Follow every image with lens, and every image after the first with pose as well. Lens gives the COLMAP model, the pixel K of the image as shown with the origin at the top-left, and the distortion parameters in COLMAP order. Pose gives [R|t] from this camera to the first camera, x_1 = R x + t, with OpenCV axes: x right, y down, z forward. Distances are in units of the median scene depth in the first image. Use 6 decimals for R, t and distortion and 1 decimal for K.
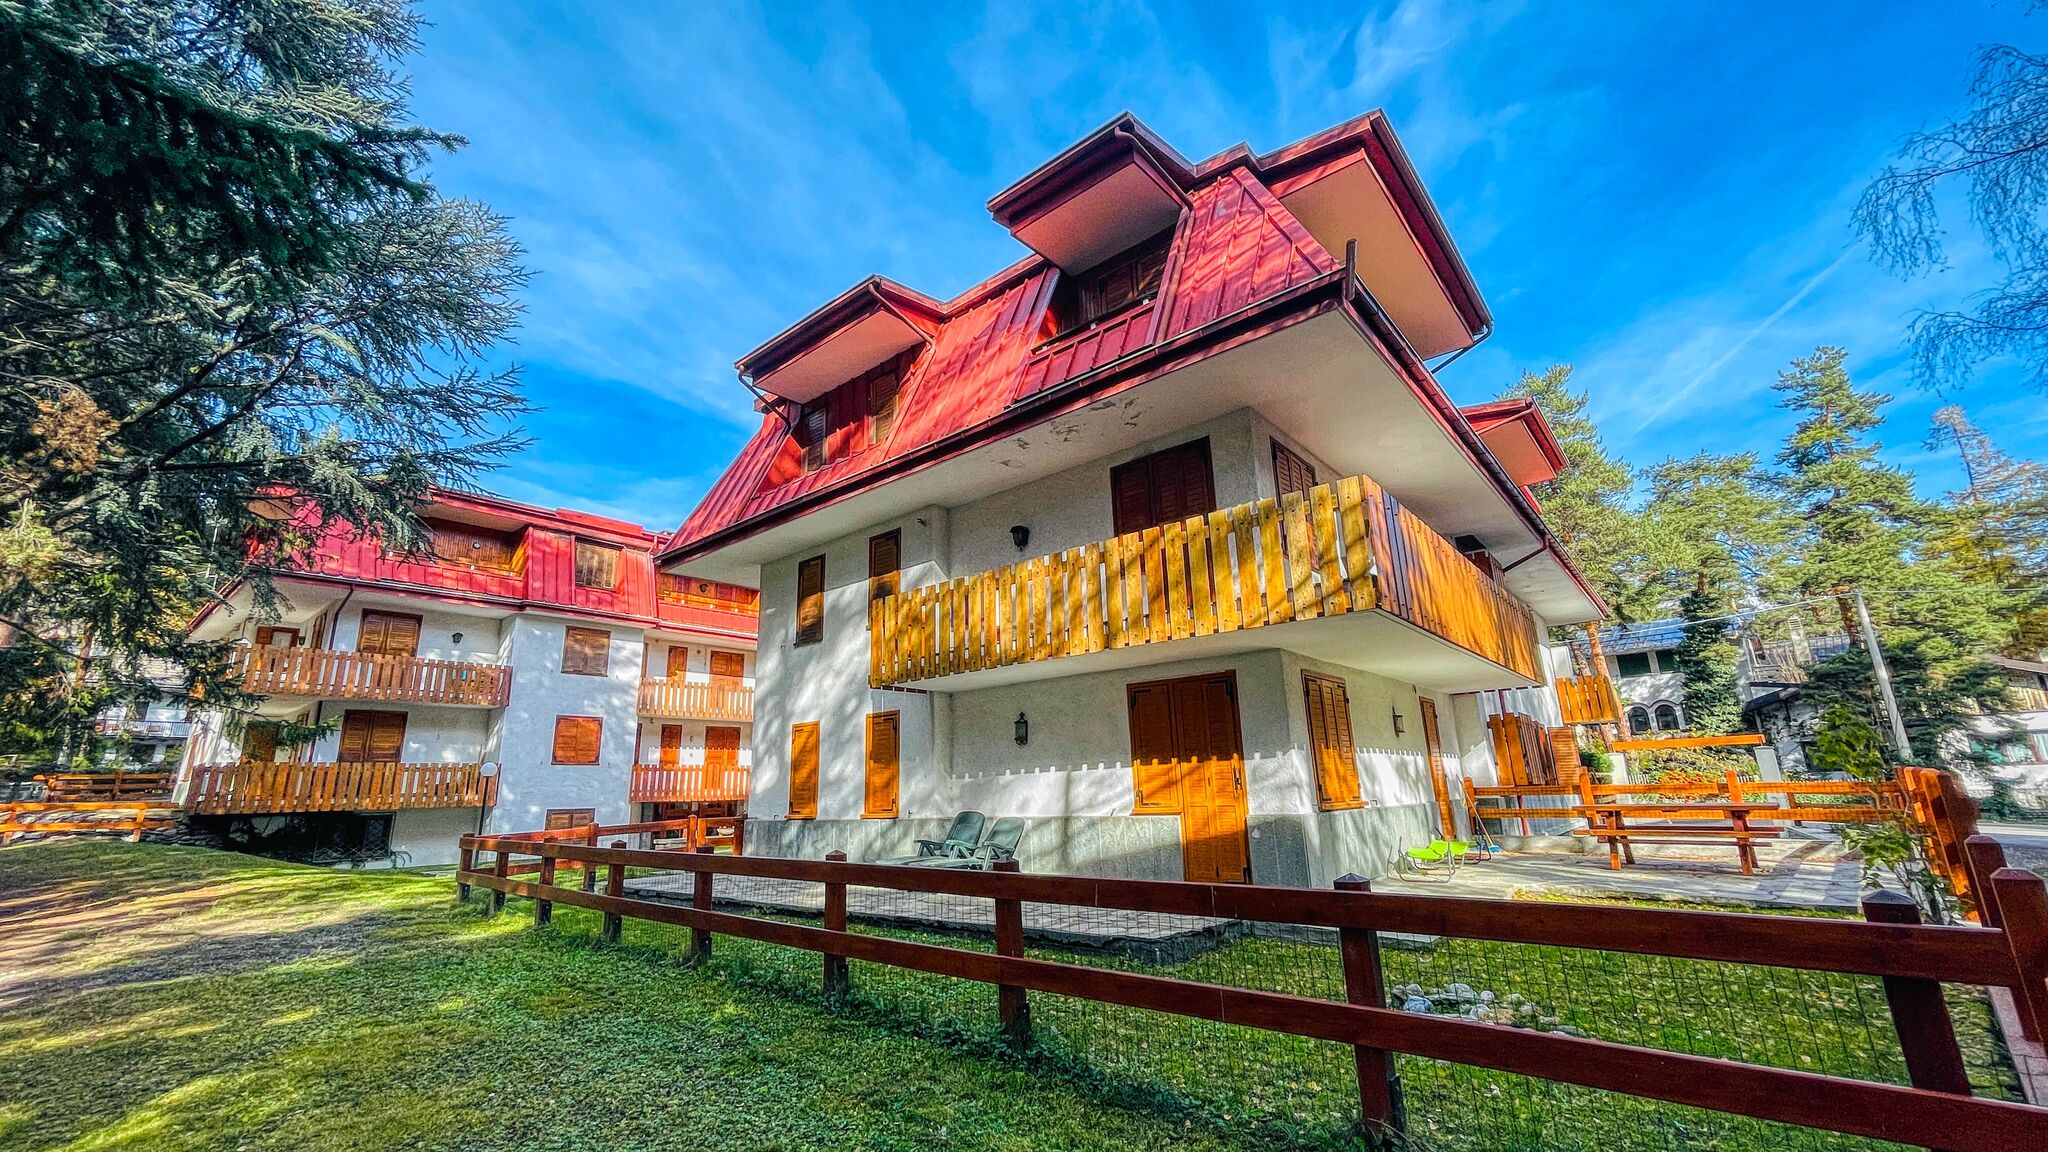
lens RADIAL K [[823.6, 0, 1019.8], [0, 823.6, 574.0], [0, 0, 1]] dist [-0.003413, 0.000171]
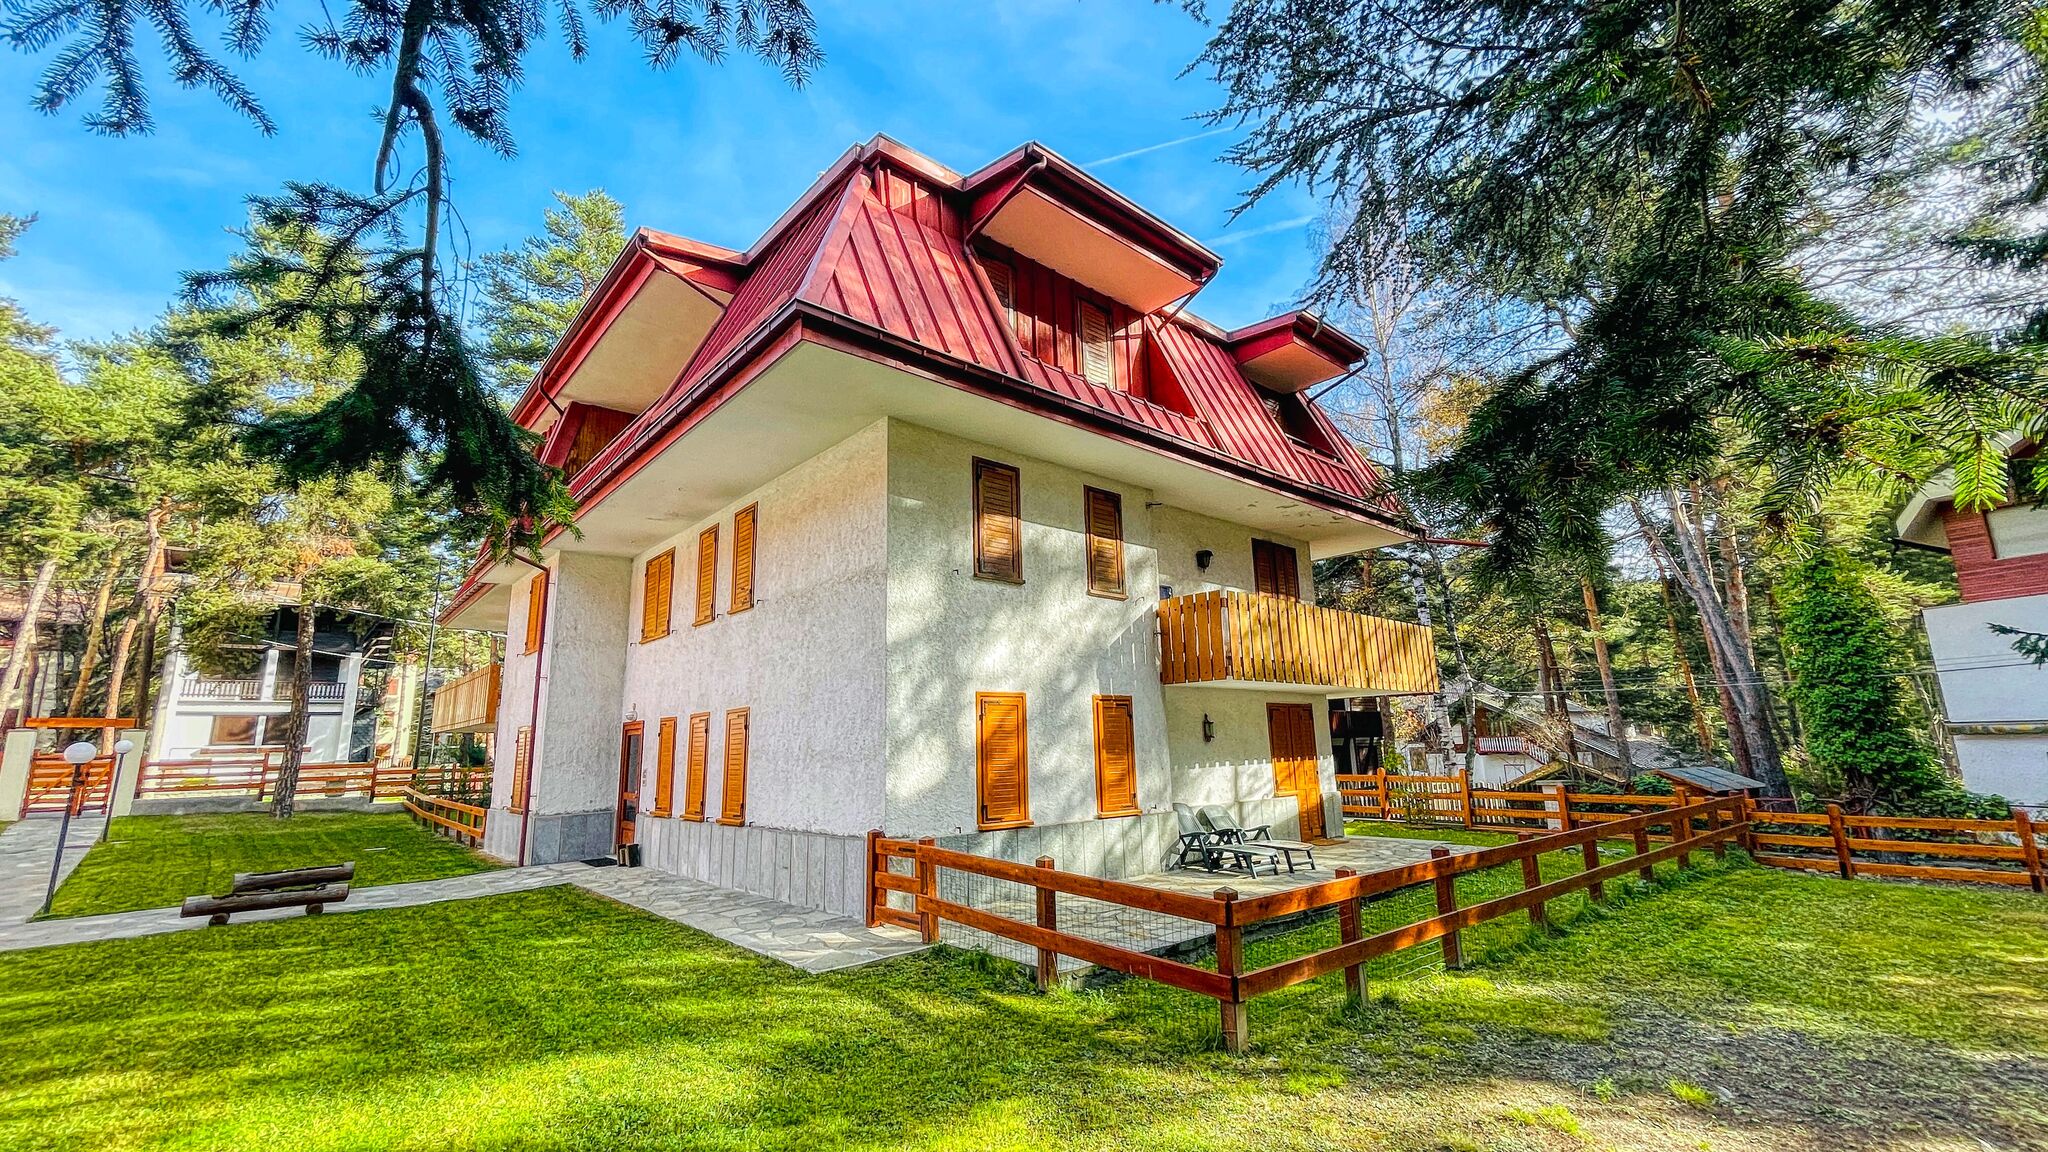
lens RADIAL K [[823.6, 0, 1019.8], [0, 823.6, 574.0], [0, 0, 1]] dist [-0.003413, 0.000171]
pose [[0.160440, 0.233445, 0.959043, -1.009019], [-0.234763, 0.952772, -0.192644, 0.226095], [-0.958721, -0.194240, 0.207667, 0.898833]]
